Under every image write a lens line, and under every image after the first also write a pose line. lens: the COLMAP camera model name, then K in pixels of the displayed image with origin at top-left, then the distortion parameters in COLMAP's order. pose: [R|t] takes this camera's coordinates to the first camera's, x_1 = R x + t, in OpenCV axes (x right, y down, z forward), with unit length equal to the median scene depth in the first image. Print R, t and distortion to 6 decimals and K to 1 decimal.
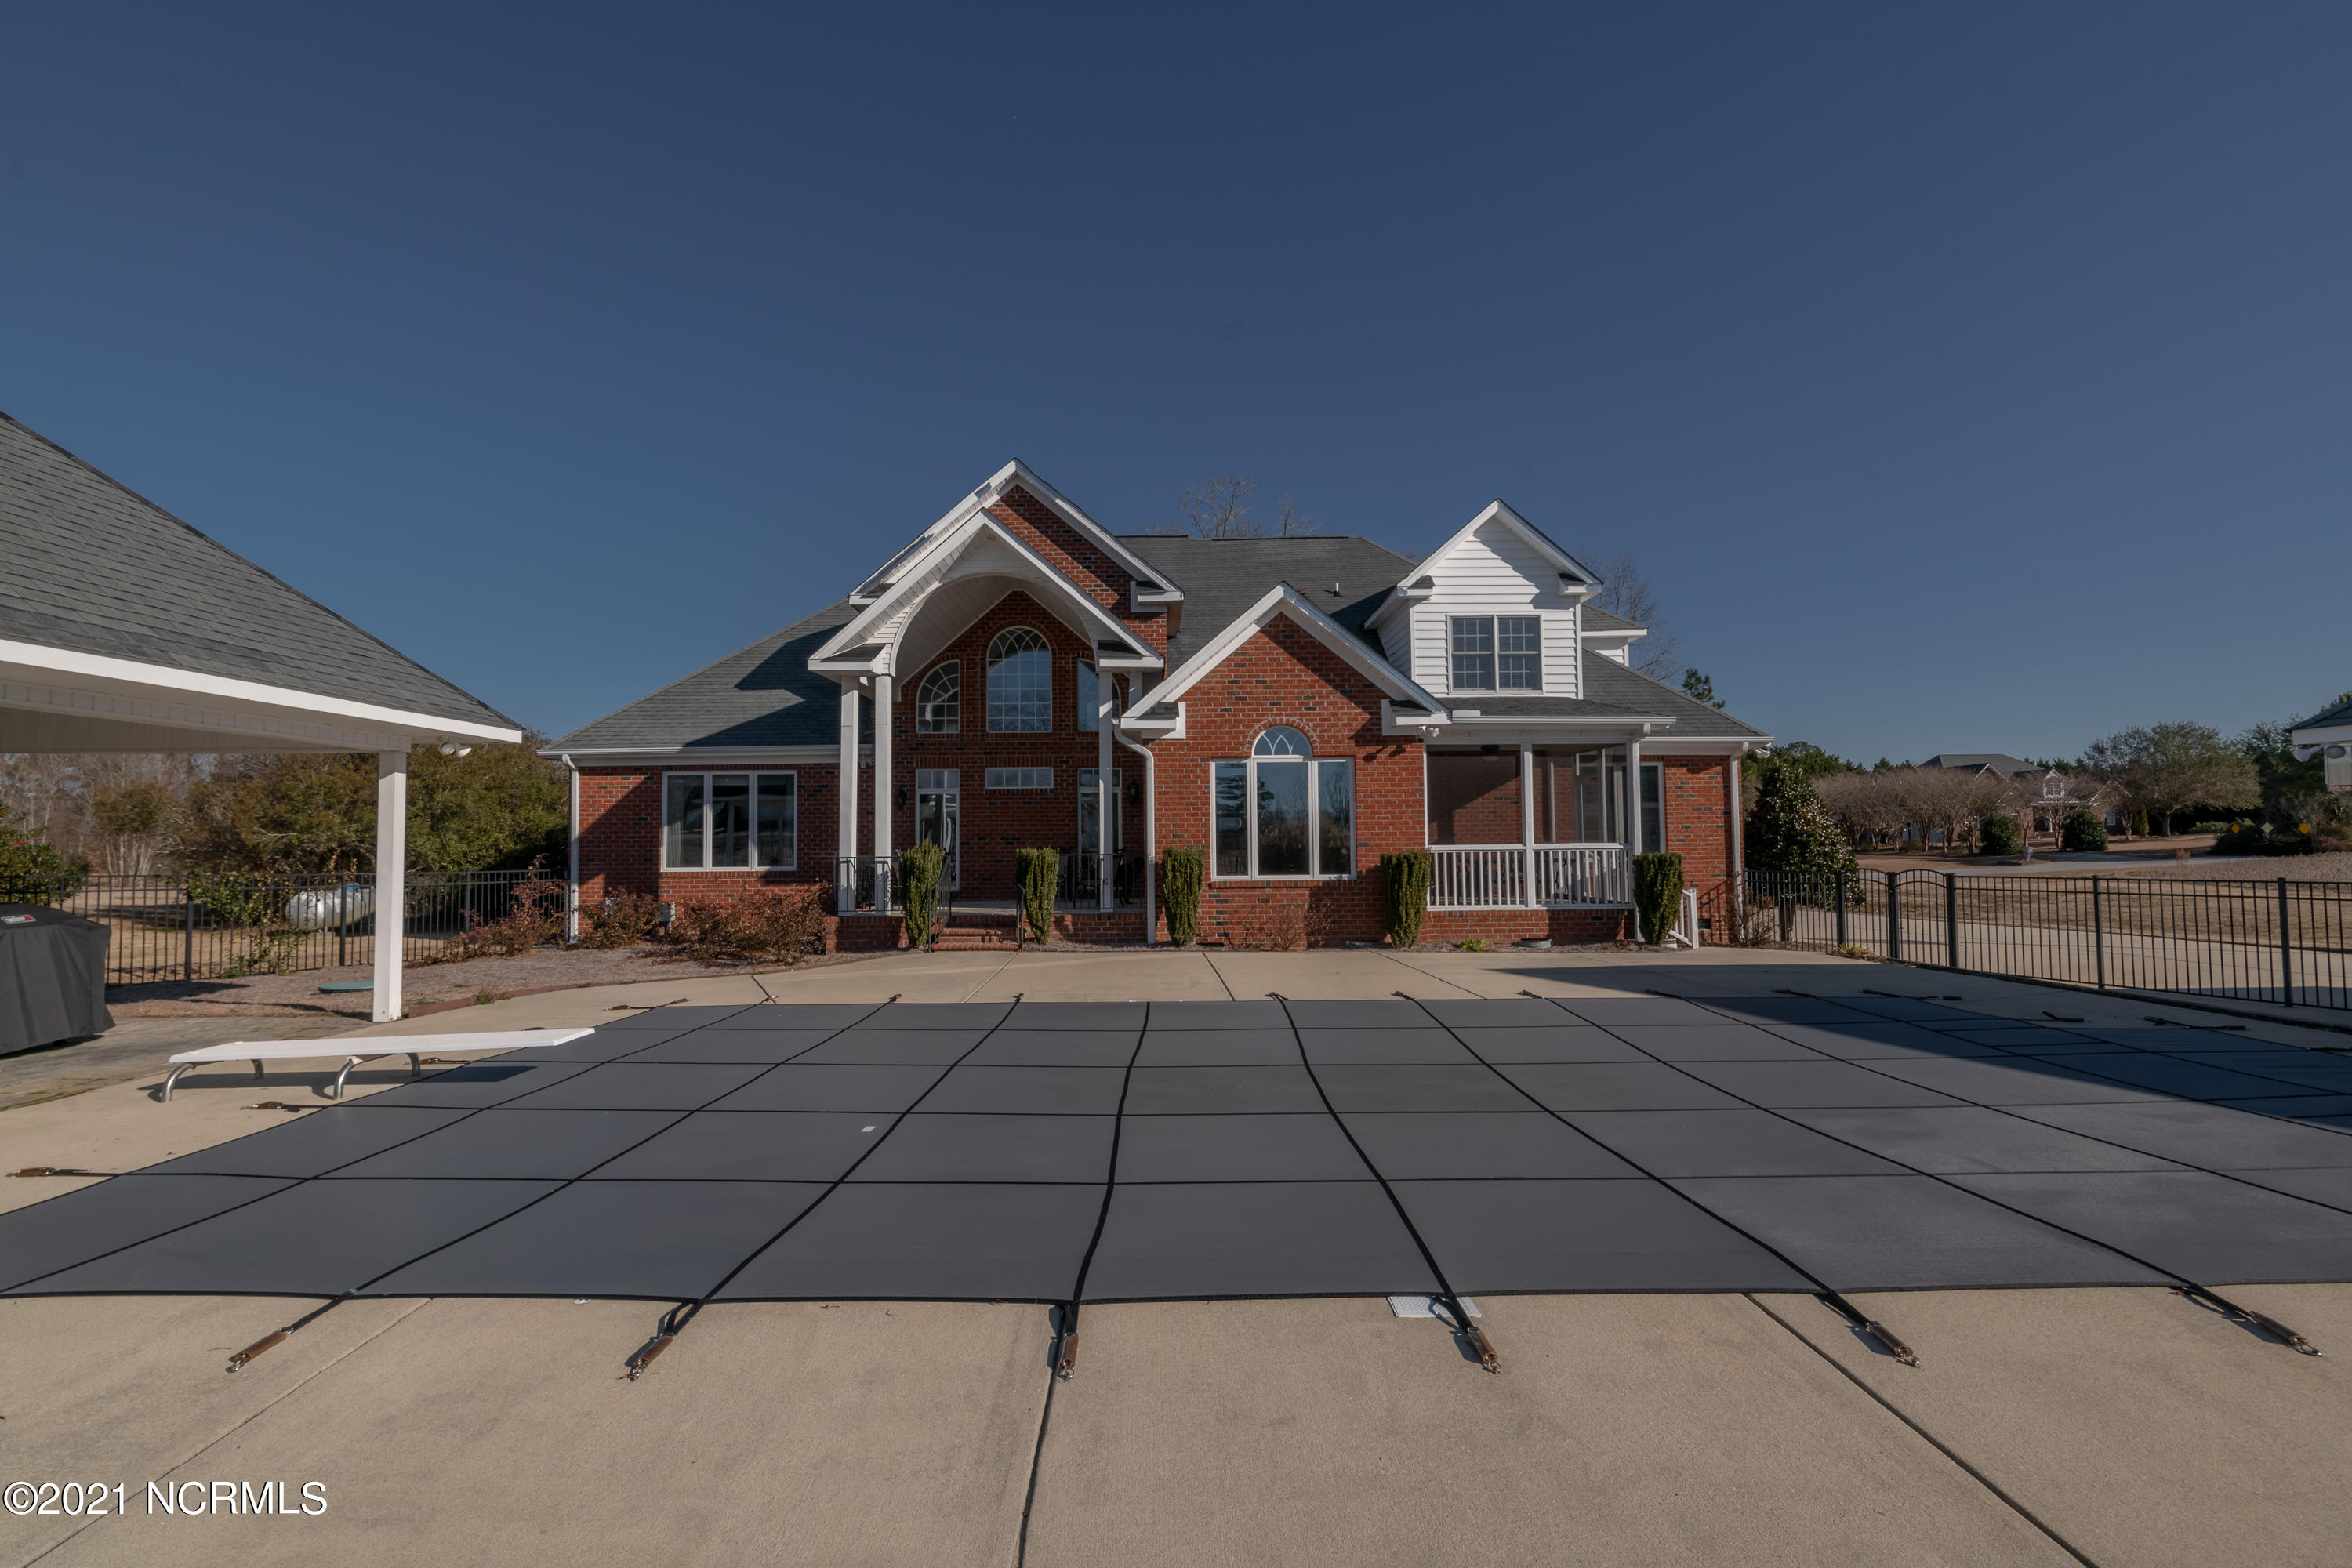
lens RADIAL K [[1018.7, 0, 1162.4], [0, 1018.7, 798.7], [0, 0, 1]] dist [-0.010249, -0.001063]
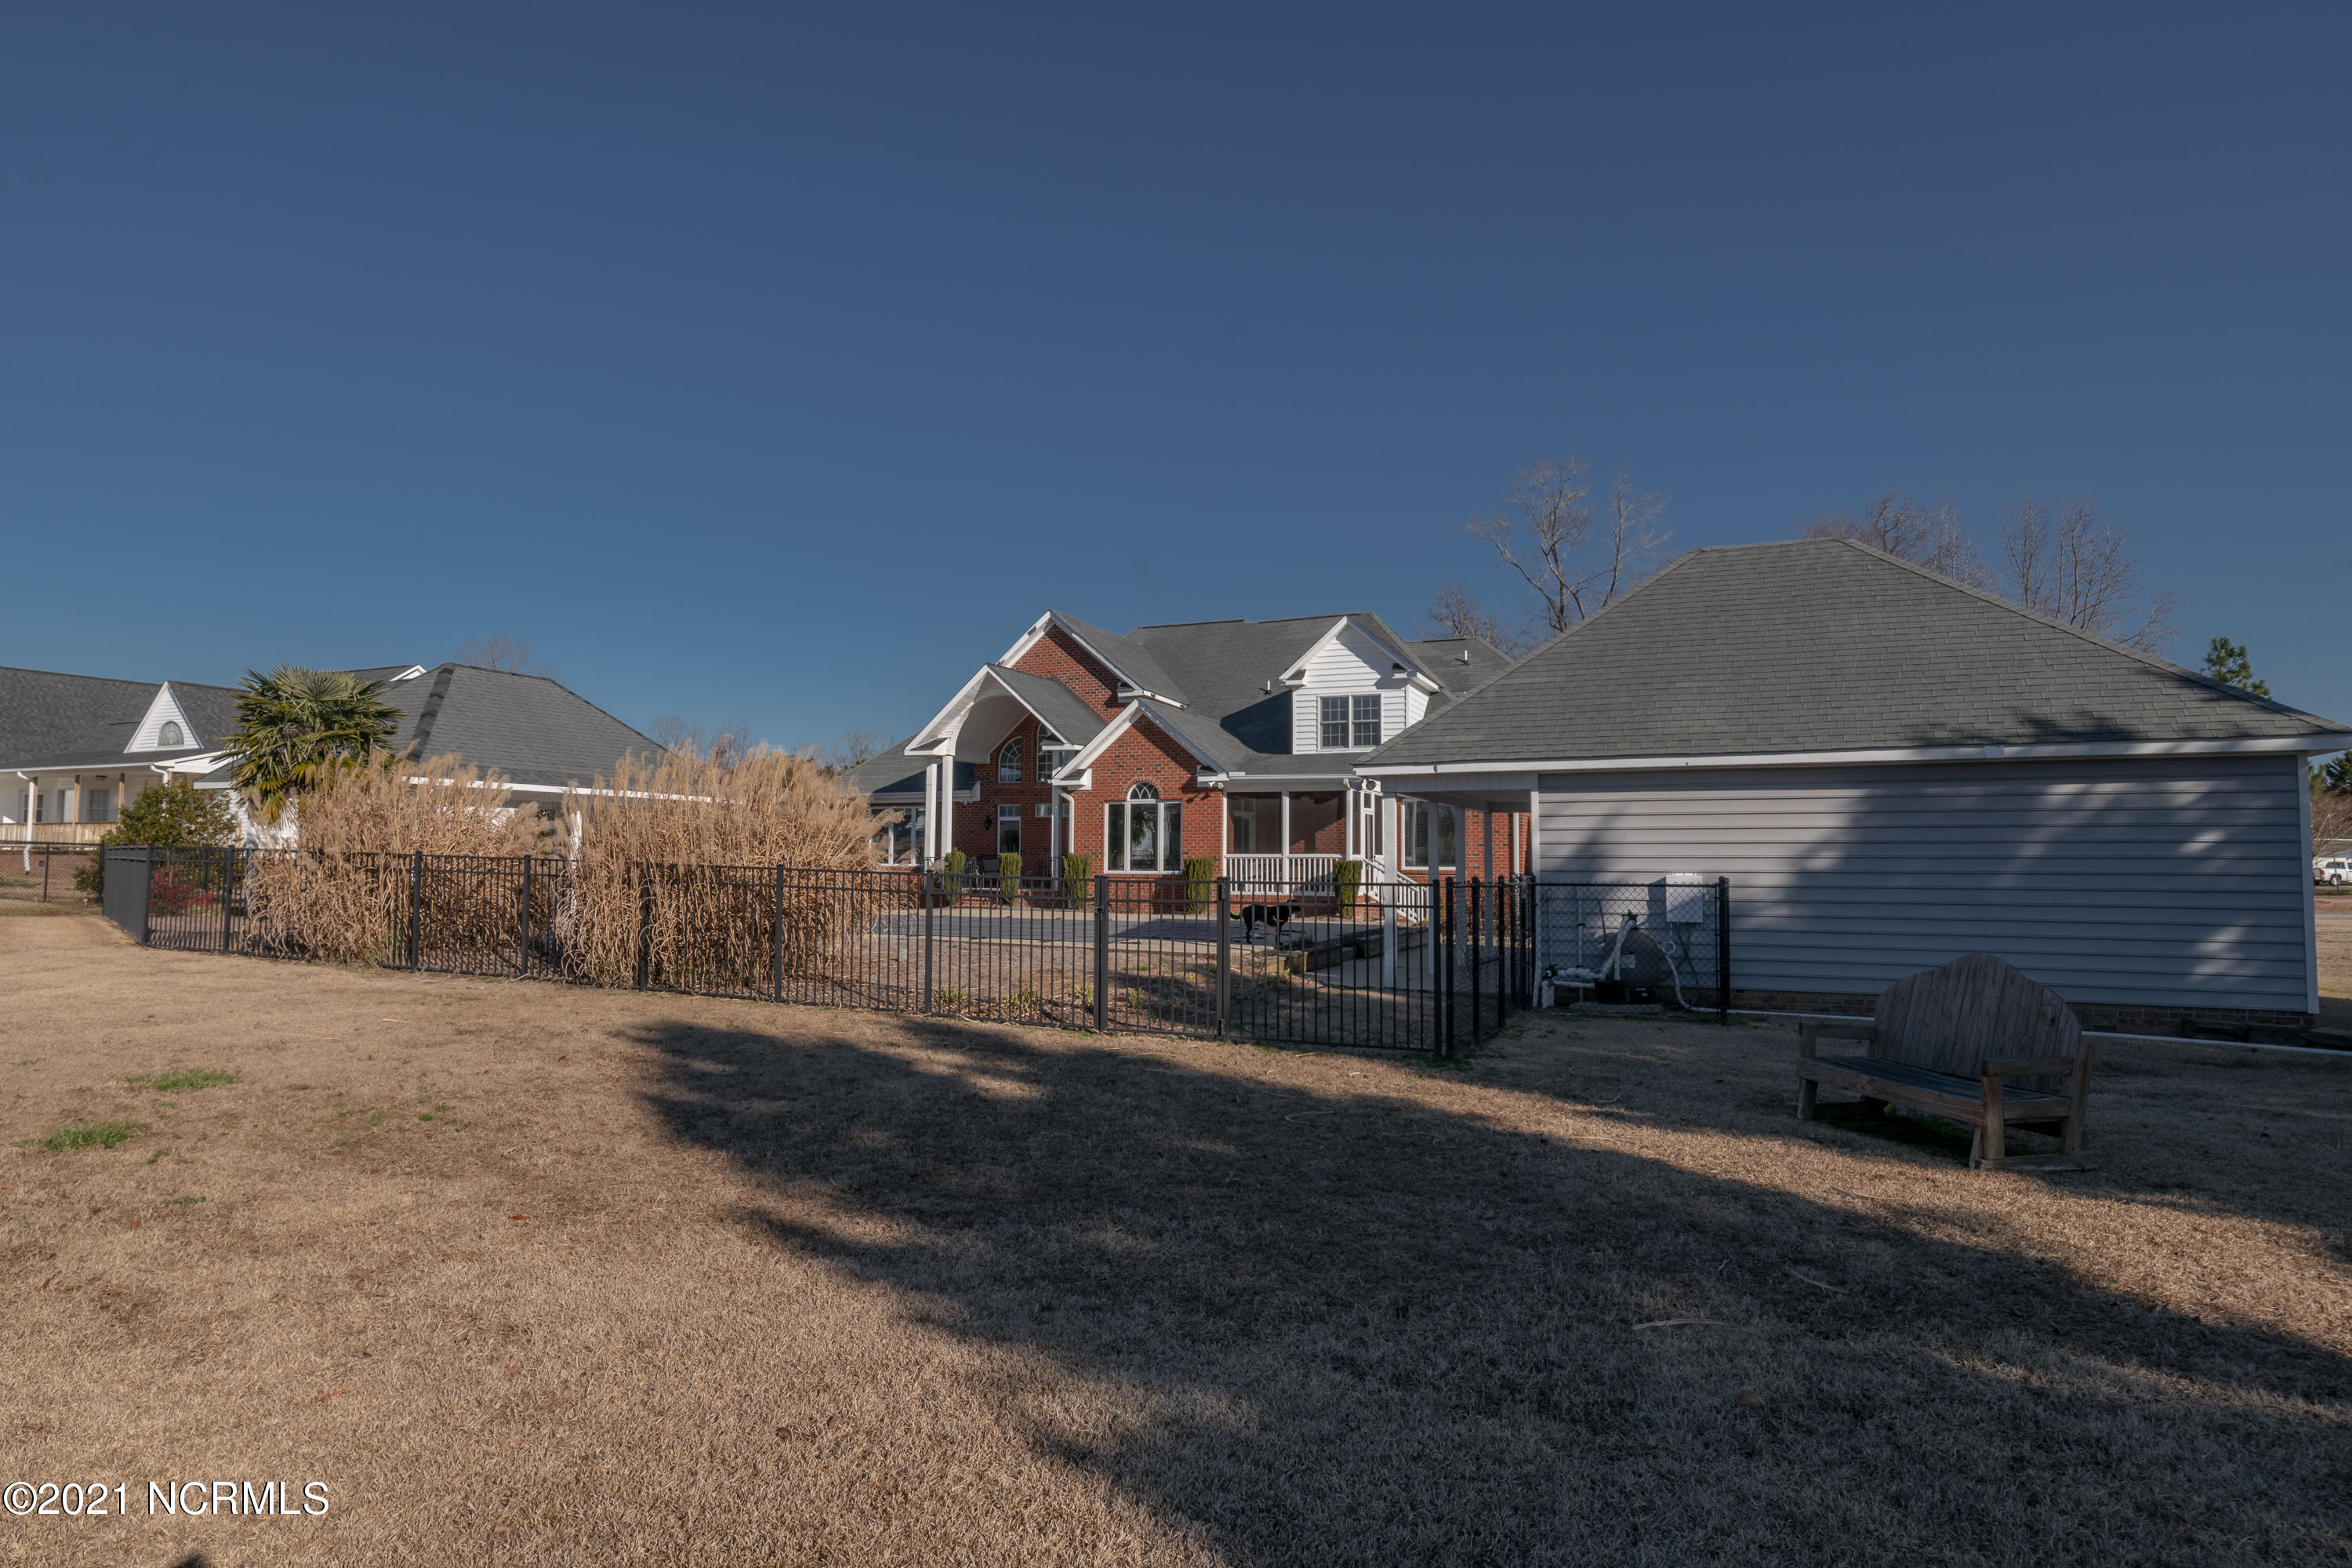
lens RADIAL K [[1285.7, 0, 1167.7], [0, 1285.7, 792.8], [0, 0, 1]] dist [-0.017643, -0.000227]
pose [[0.914654, -0.007565, -0.404166, 0.998262], [0.003344, 0.999932, -0.011148, -0.029520], [0.404223, 0.008845, 0.914618, -0.911445]]
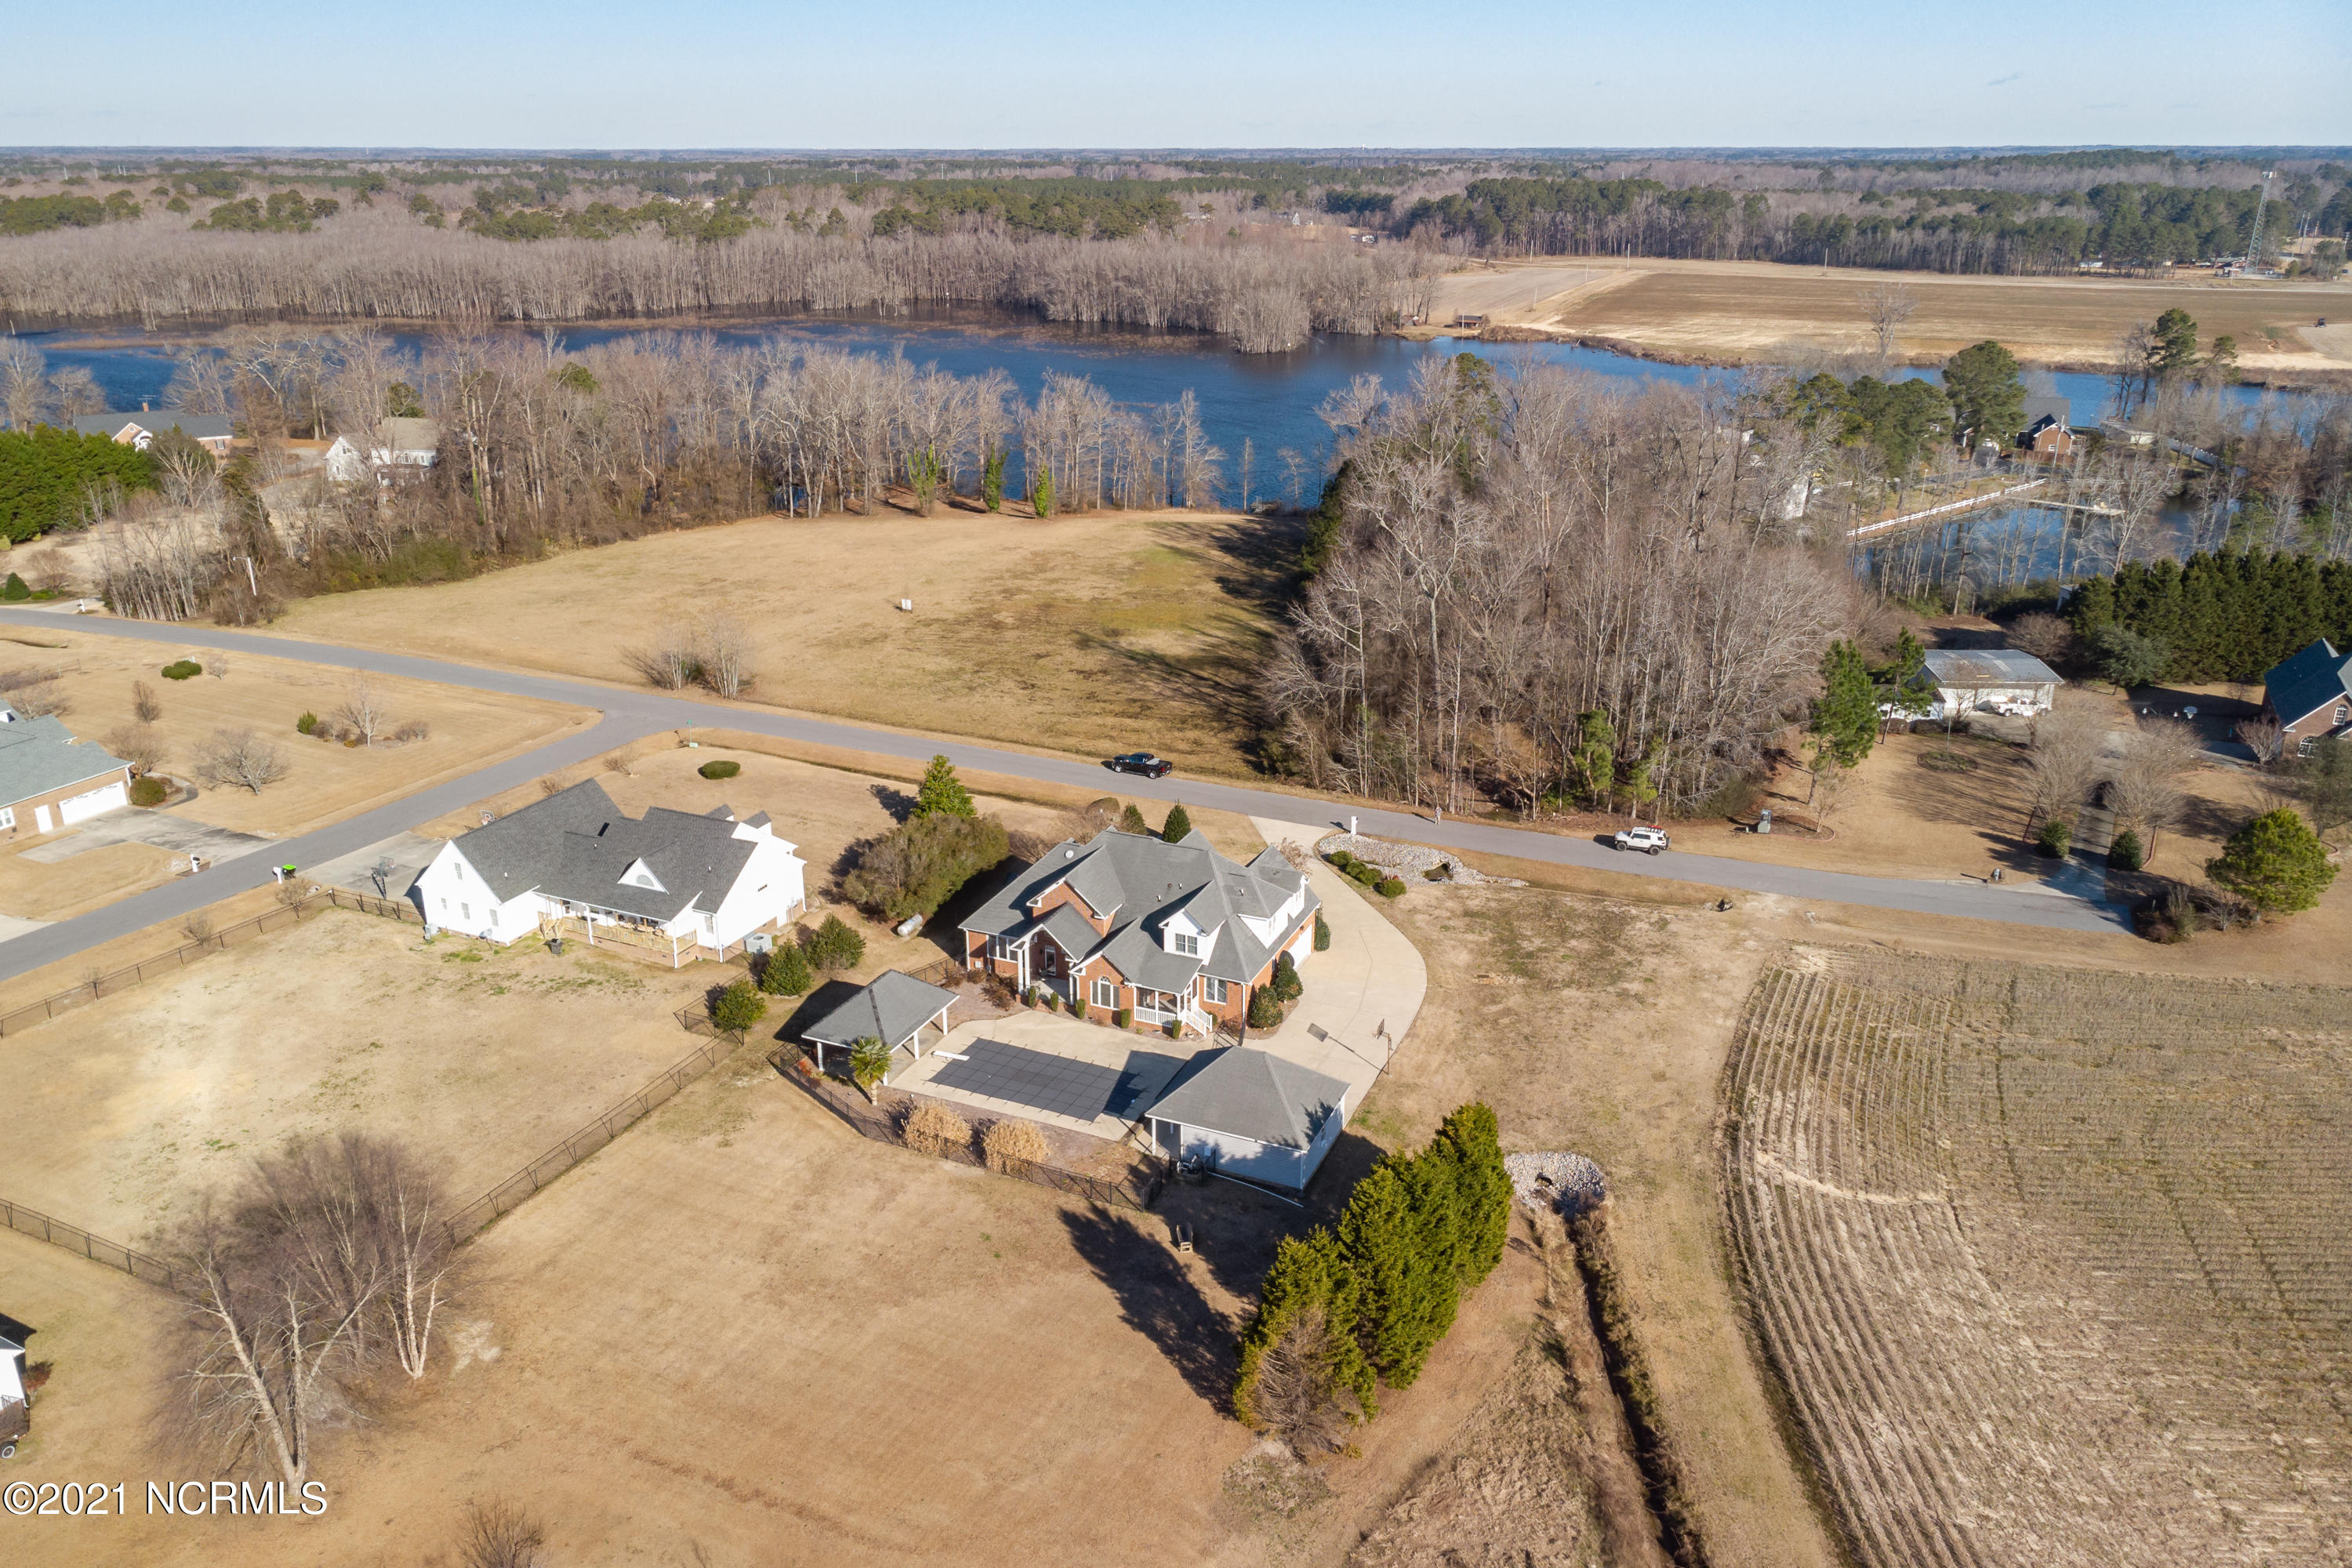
lens RADIAL K [[1696.8, 0, 1185.4], [0, 1696.8, 763.7], [0, 0, 1]] dist [0.010713, -0.006458]
pose [[0.916565, 0.143614, -0.373206, 3.025083], [0.005447, 0.928714, 0.370756, -3.625058], [0.399848, -0.341855, 0.850445, -4.767948]]
